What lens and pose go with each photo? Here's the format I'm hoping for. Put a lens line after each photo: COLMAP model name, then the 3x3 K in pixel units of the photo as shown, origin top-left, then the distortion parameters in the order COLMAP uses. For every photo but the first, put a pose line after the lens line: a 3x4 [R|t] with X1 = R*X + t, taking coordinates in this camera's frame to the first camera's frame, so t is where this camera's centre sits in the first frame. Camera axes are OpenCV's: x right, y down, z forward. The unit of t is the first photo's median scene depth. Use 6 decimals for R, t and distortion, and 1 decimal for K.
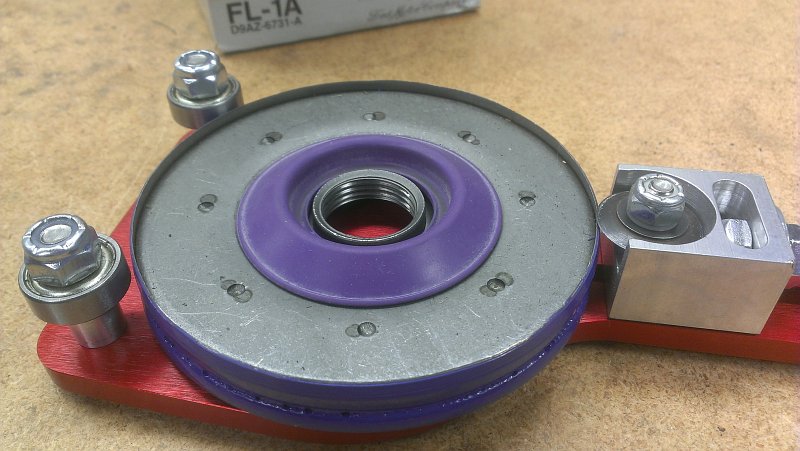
lens RADIAL K [[667.2, 0, 400.0], [0, 667.2, 225.5], [0, 0, 1]] dist [0.131555, -0.298783]
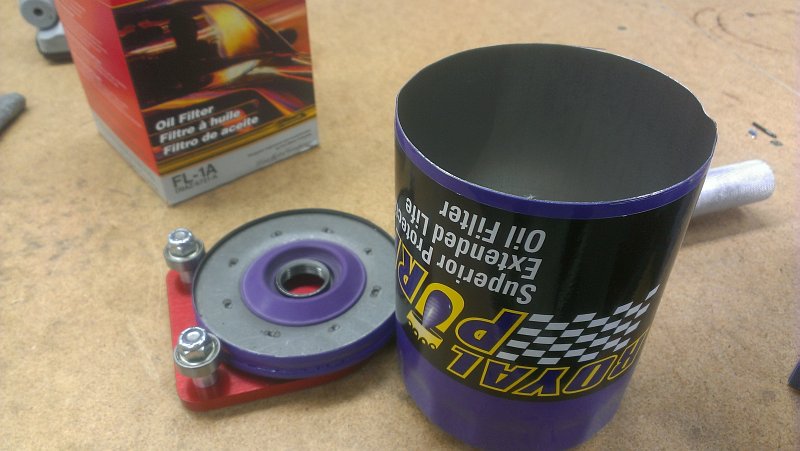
lens RADIAL K [[667.2, 0, 400.0], [0, 667.2, 225.5], [0, 0, 1]] dist [0.131555, -0.298783]
pose [[0.946076, -0.205019, 0.250813, -0.163176], [0.214142, 0.976758, -0.009334, -0.079152], [-0.243070, 0.062541, 0.967991, -0.682018]]
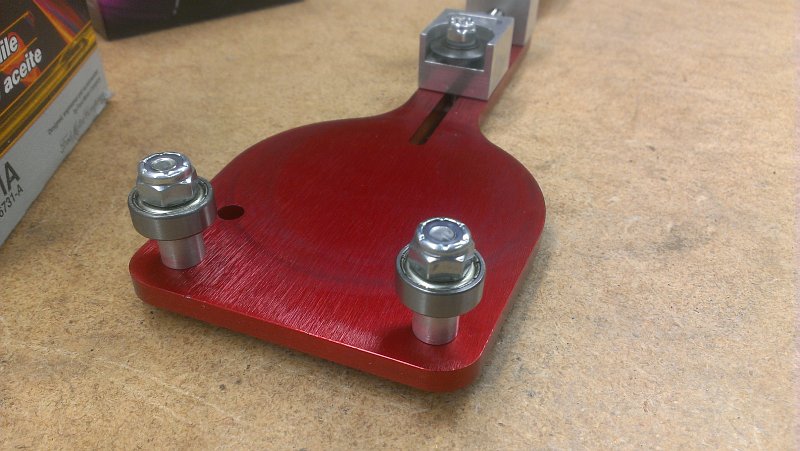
lens RADIAL K [[667.2, 0, 400.0], [0, 667.2, 225.5], [0, 0, 1]] dist [0.131555, -0.298783]
pose [[0.342888, -0.549306, 0.762031, -0.624564], [0.606867, 0.748738, 0.266654, -0.217461], [-0.717036, 0.371019, 0.590088, 0.250651]]
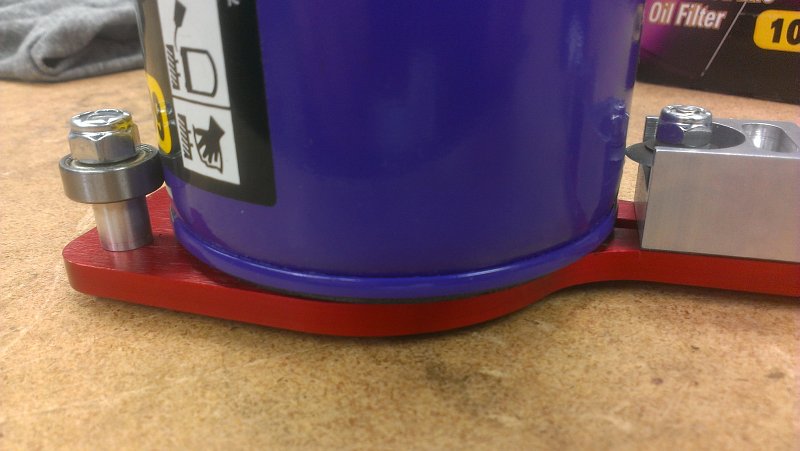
lens RADIAL K [[667.2, 0, 400.0], [0, 667.2, 225.5], [0, 0, 1]] dist [0.131555, -0.298783]
pose [[0.978696, 0.066561, -0.194224, 0.138835], [-0.124260, 0.945091, -0.302261, 0.256689], [0.163441, 0.319956, 0.933228, 0.017761]]
